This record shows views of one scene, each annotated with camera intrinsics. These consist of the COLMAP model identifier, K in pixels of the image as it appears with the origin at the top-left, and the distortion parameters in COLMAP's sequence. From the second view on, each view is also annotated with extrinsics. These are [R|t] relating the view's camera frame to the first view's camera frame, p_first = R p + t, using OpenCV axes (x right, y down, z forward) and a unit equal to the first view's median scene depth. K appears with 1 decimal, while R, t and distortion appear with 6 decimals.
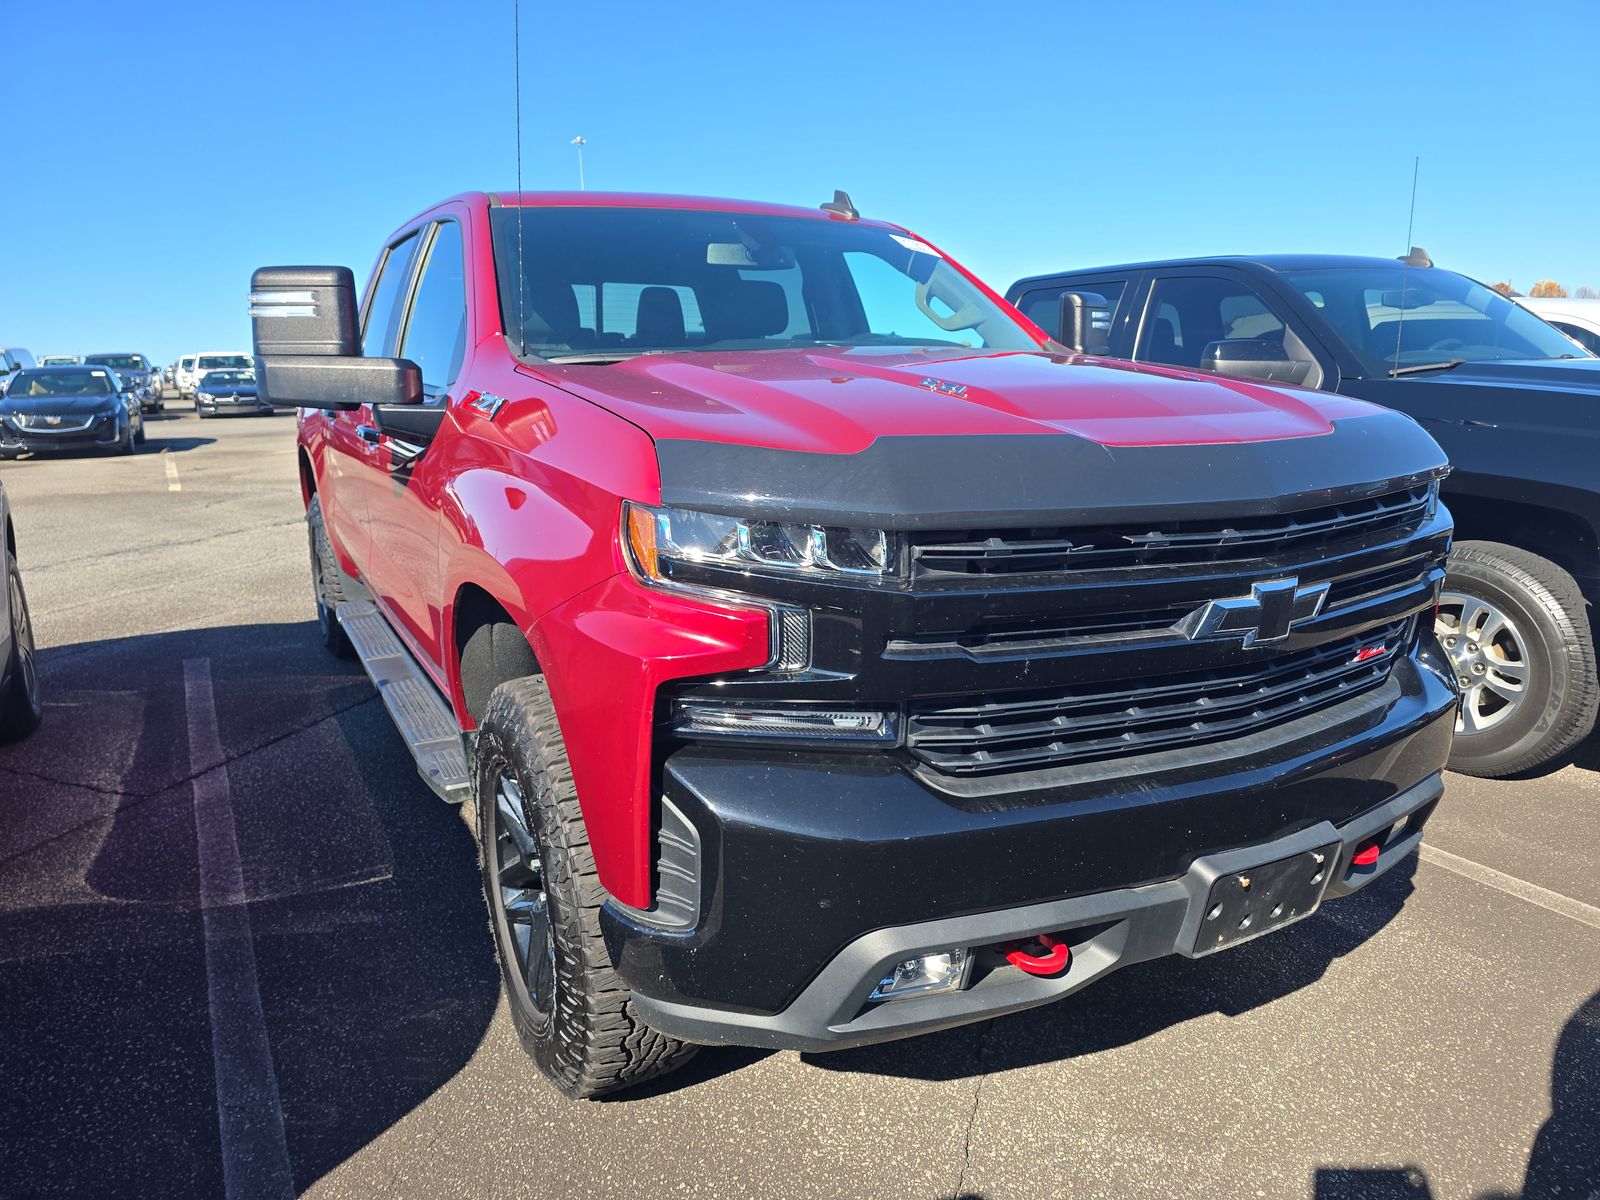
lens RADIAL K [[1145.7, 0, 800.0], [0, 1145.7, 600.0], [0, 0, 1]] dist [0.063167, -0.061433]
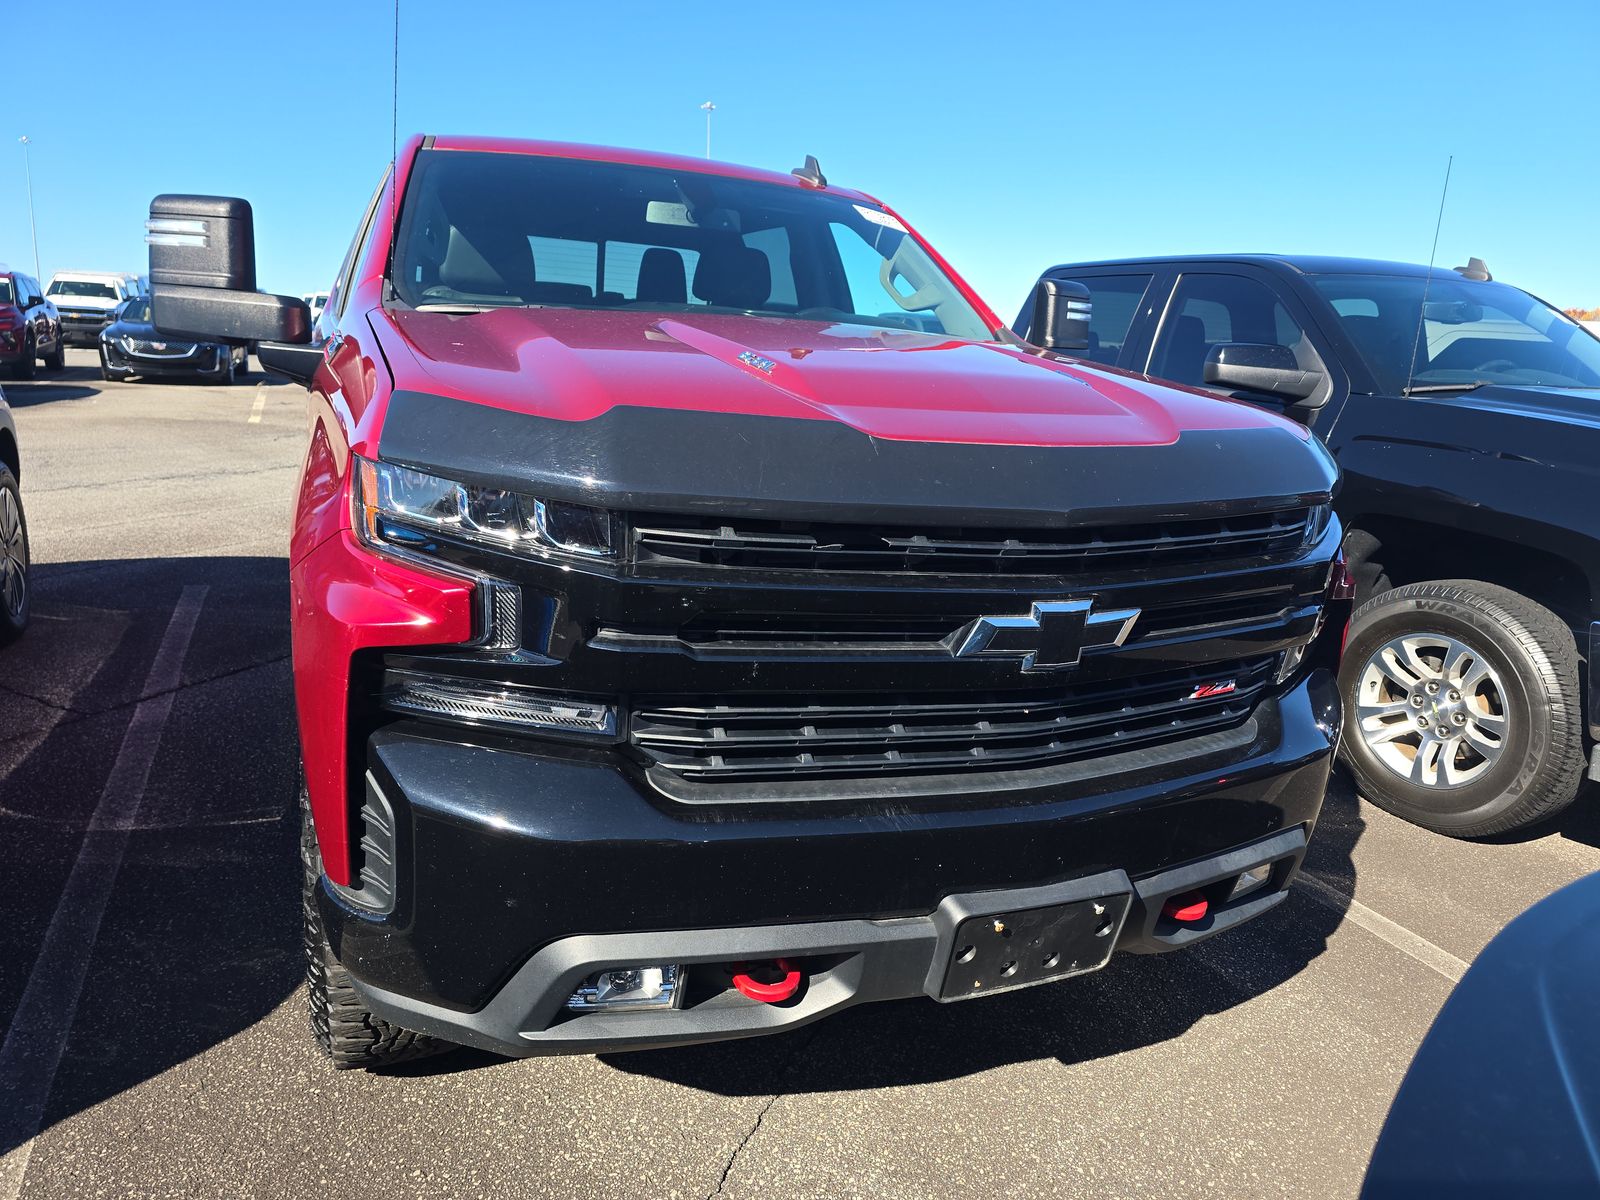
lens RADIAL K [[1145.7, 0, 800.0], [0, 1145.7, 600.0], [0, 0, 1]] dist [0.063167, -0.061433]
pose [[0.992239, 0.089964, -0.085843, 0.224882], [-0.088325, 0.995833, 0.022708, -0.015703], [0.087528, -0.014950, 0.996050, 0.067174]]
